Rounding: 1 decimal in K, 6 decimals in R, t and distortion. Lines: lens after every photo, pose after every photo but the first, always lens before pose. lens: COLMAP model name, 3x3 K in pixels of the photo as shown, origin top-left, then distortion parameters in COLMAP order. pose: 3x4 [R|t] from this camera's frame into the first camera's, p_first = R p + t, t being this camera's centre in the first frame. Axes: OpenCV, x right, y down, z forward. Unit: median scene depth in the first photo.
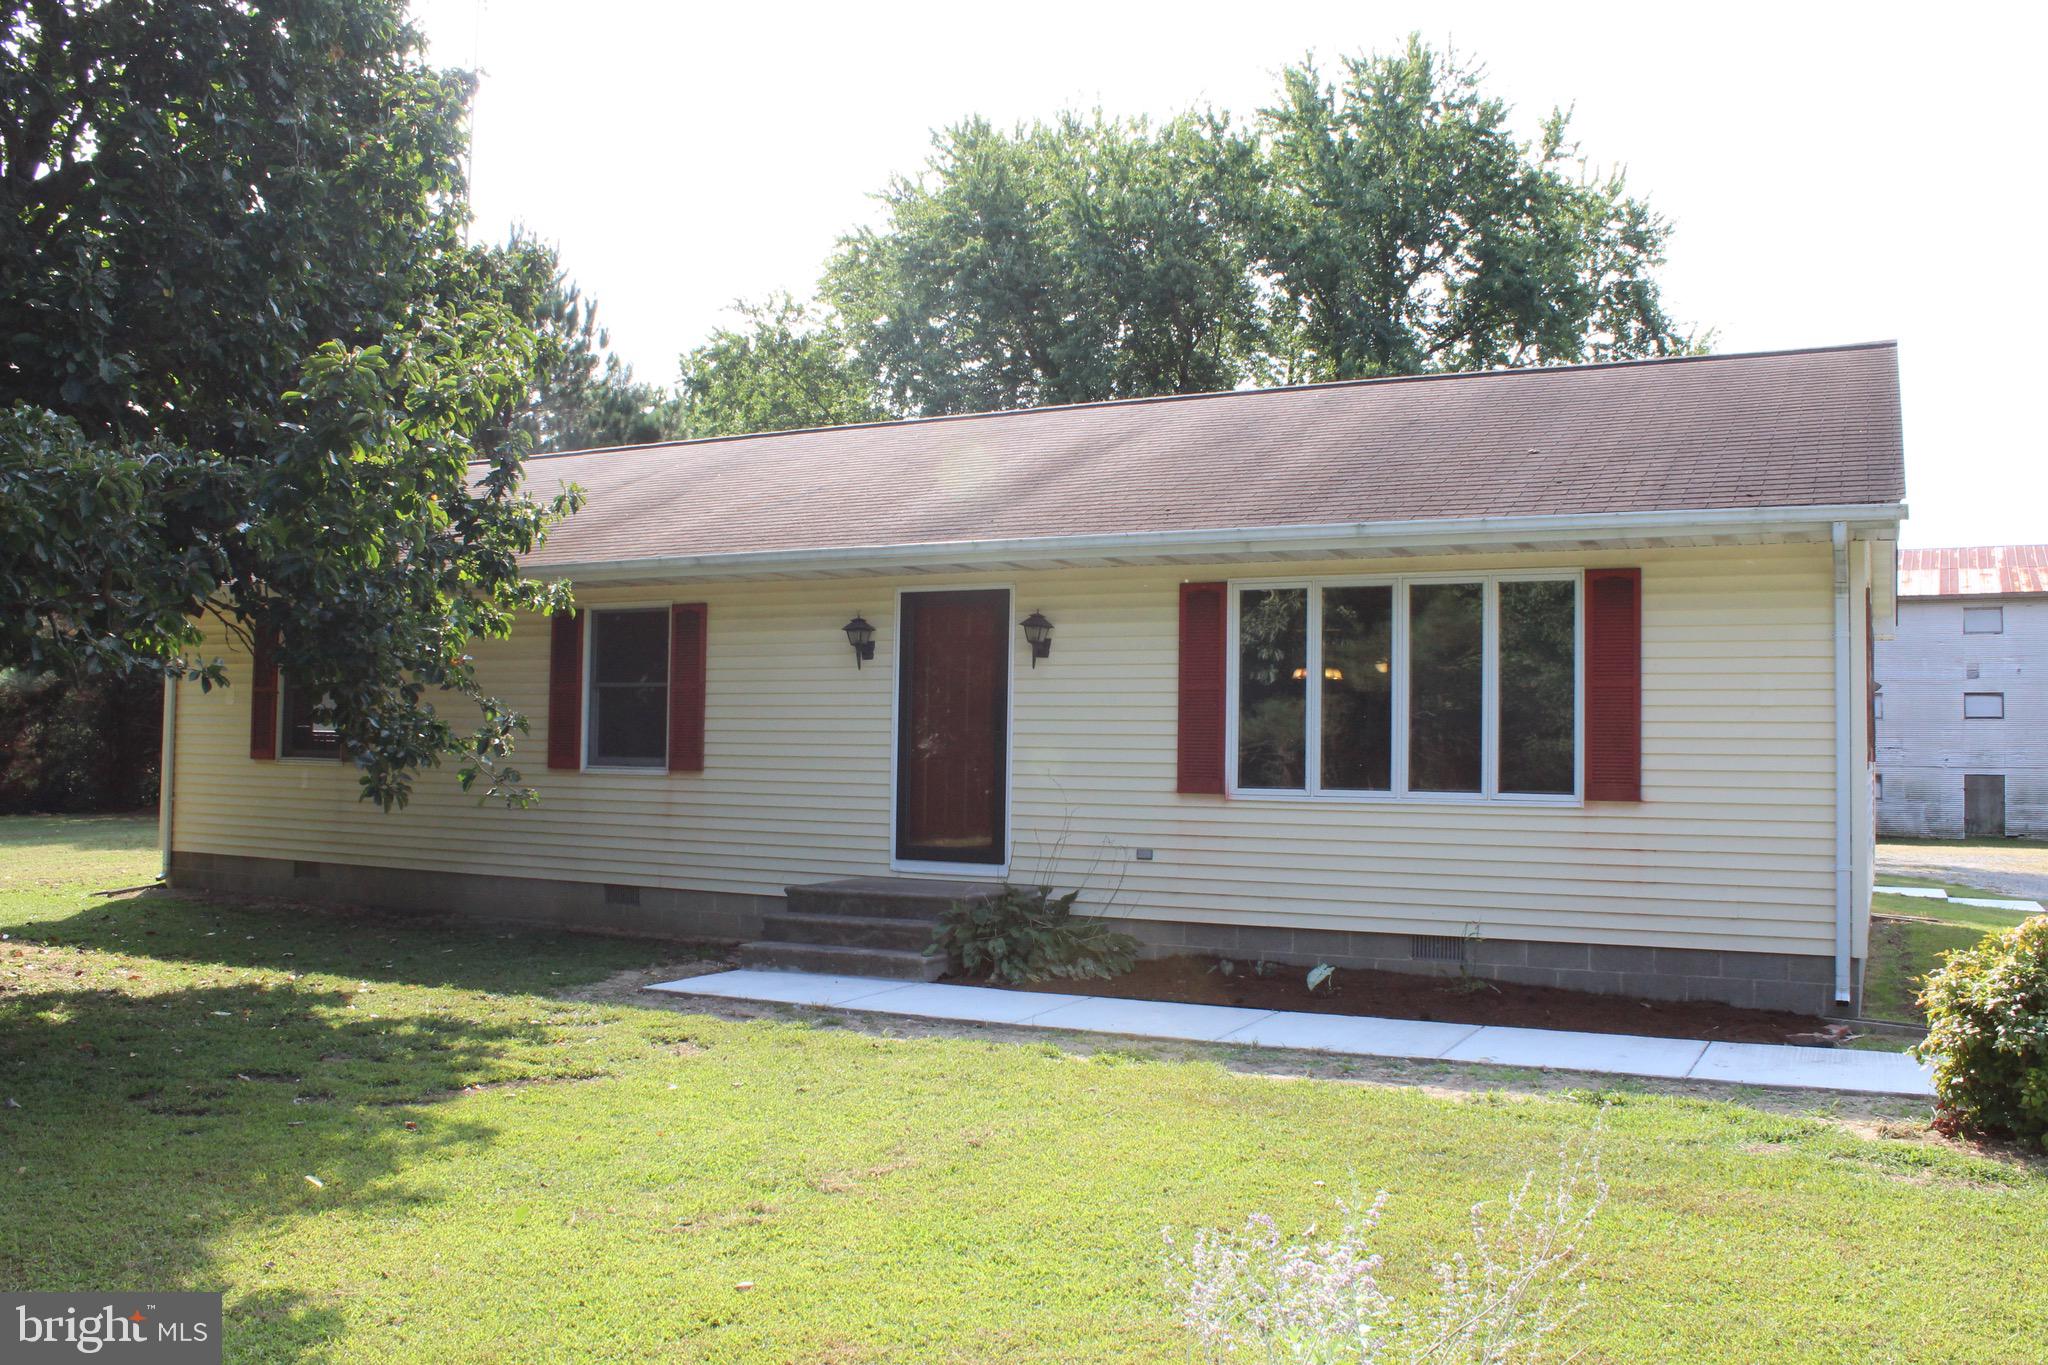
lens RADIAL K [[1716.3, 0, 1024.0], [0, 1716.3, 682.5], [0, 0, 1]] dist [-0.159409, 0.142175]
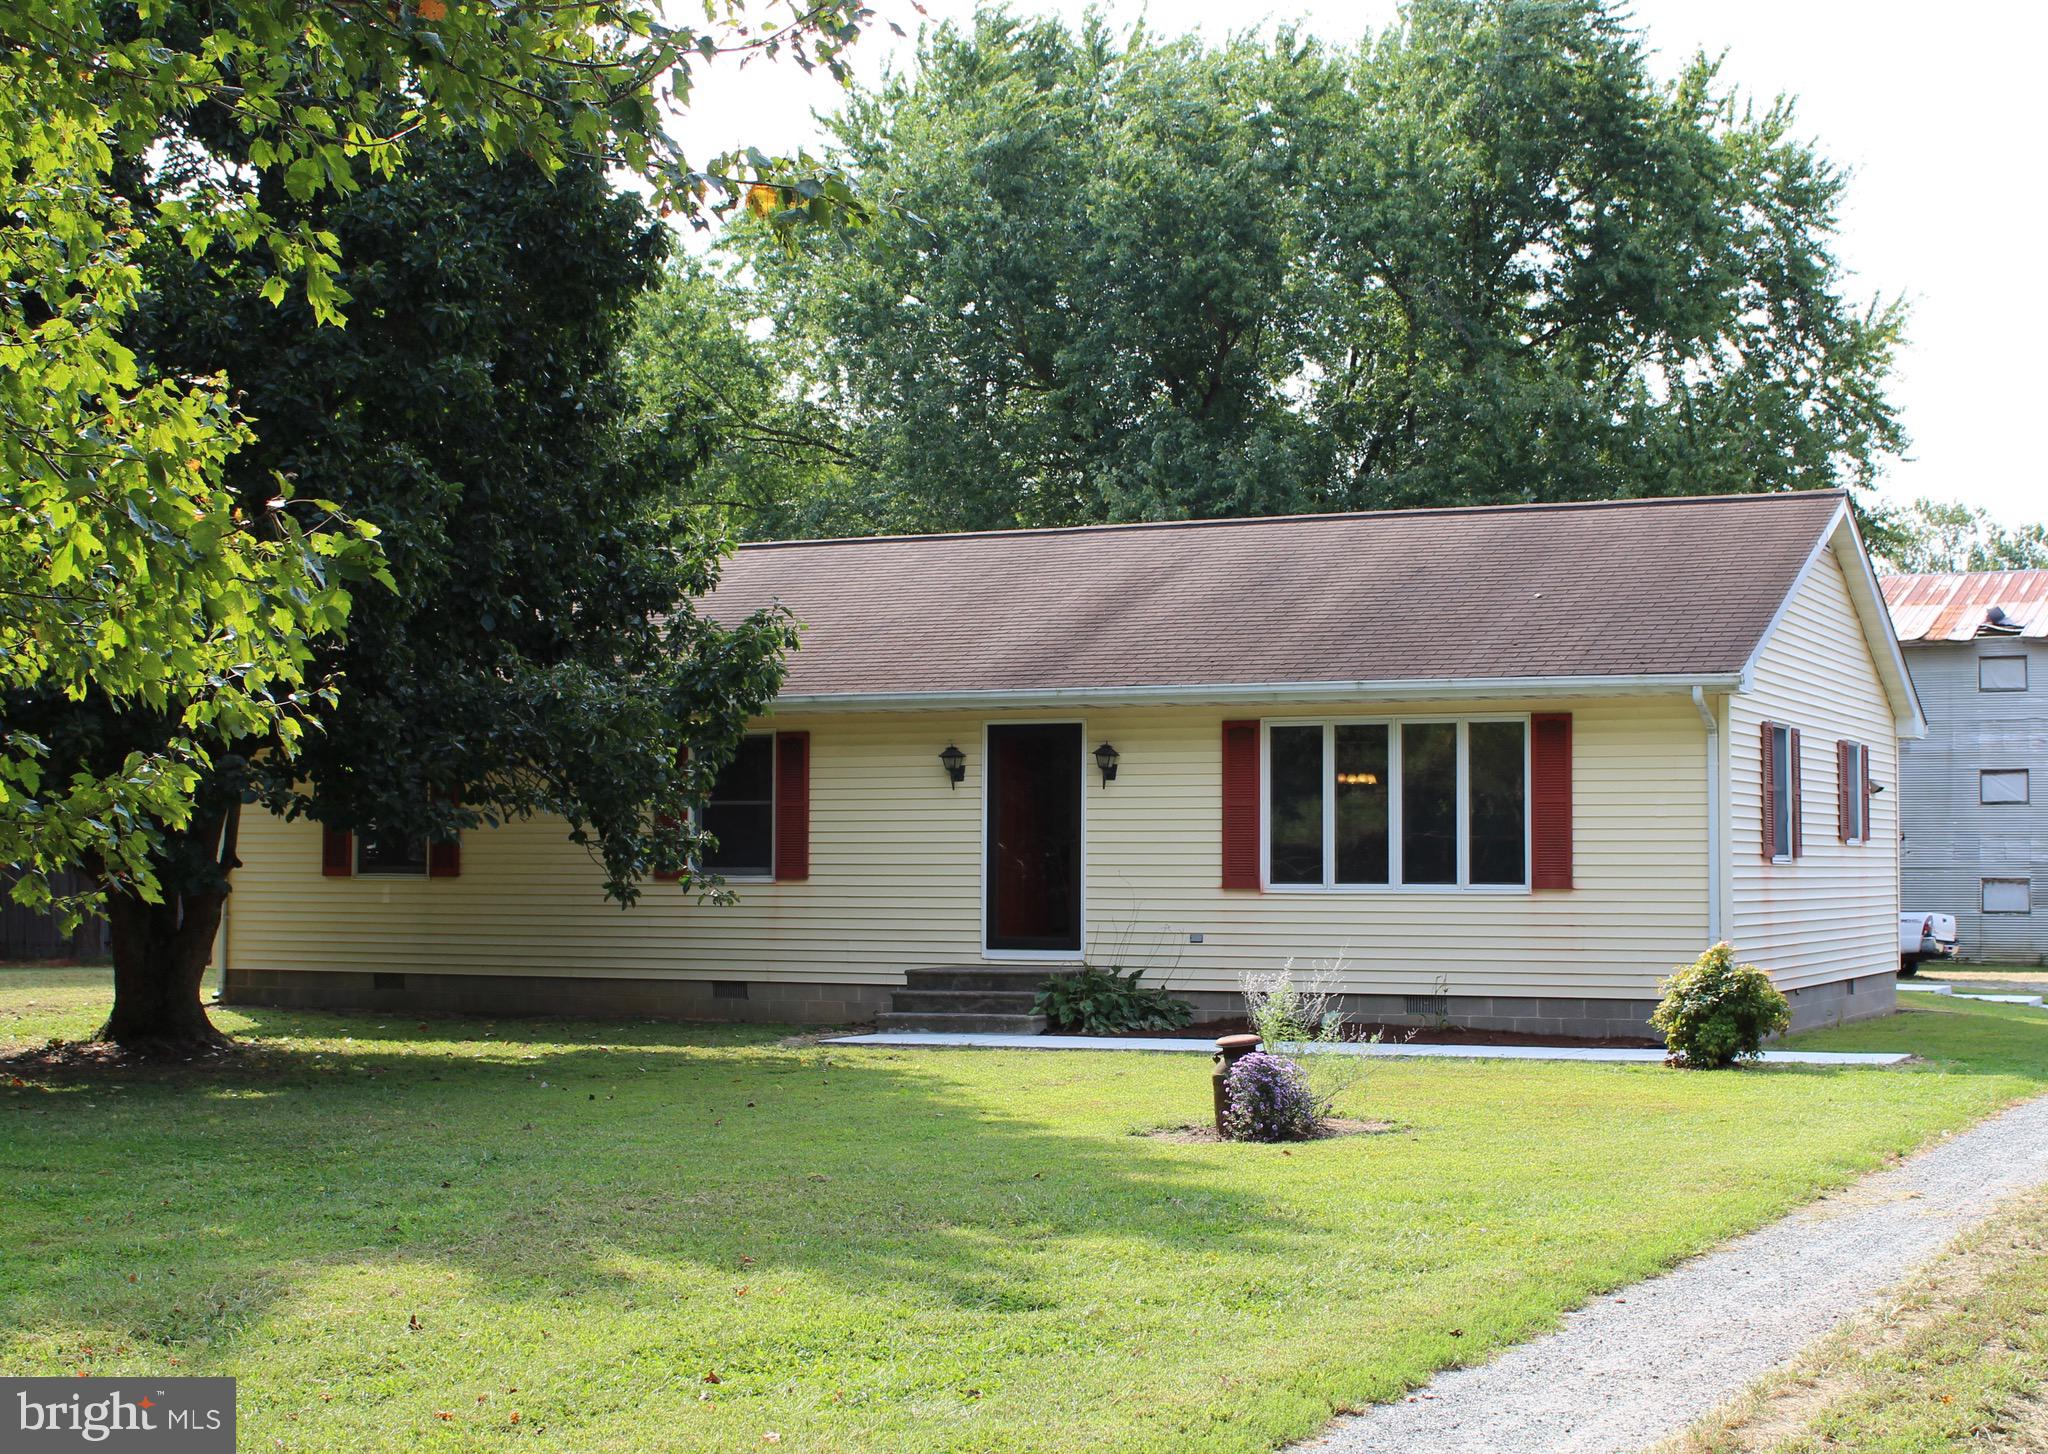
lens RADIAL K [[3195.8, 0, 1024.0], [0, 3195.8, 727.0], [0, 0, 1]] dist [-0.050361, 0.042309]
pose [[0.999400, -0.011700, 0.032591, -0.126428], [0.011747, 0.999930, -0.001247, -0.050902], [-0.032574, 0.001629, 0.999468, -1.292620]]
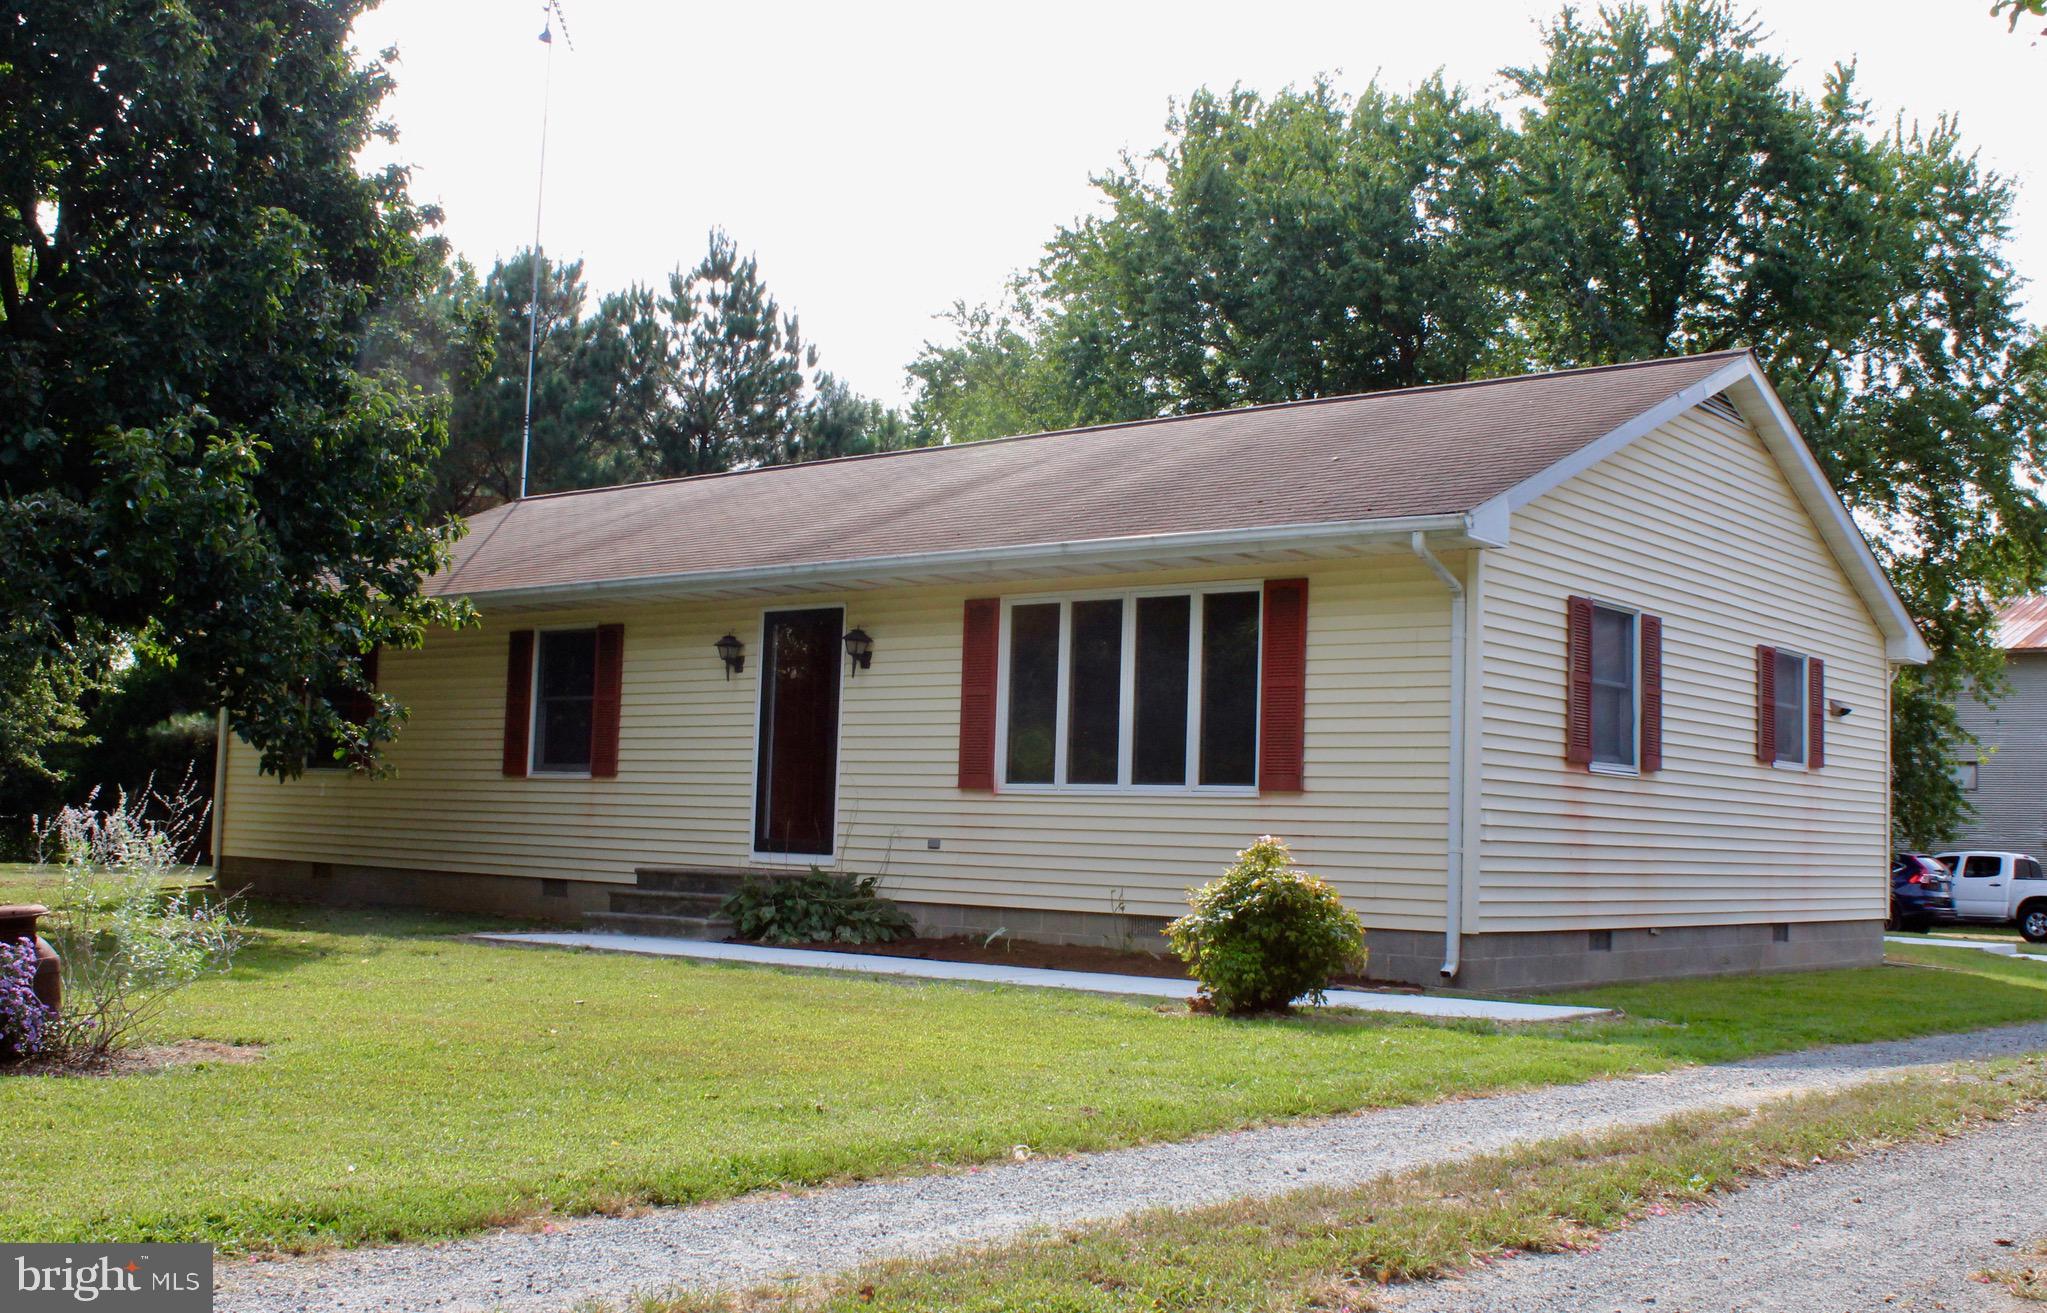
lens RADIAL K [[2227.2, 0, 960.0], [0, 2227.2, 632.0], [0, 0, 1]] dist [-0.180903, 0.298518]
pose [[0.968483, -0.005704, -0.249013, 0.437284], [-0.008534, 0.998391, -0.056061, 0.042927], [0.248932, 0.056419, 0.966876, -0.387261]]
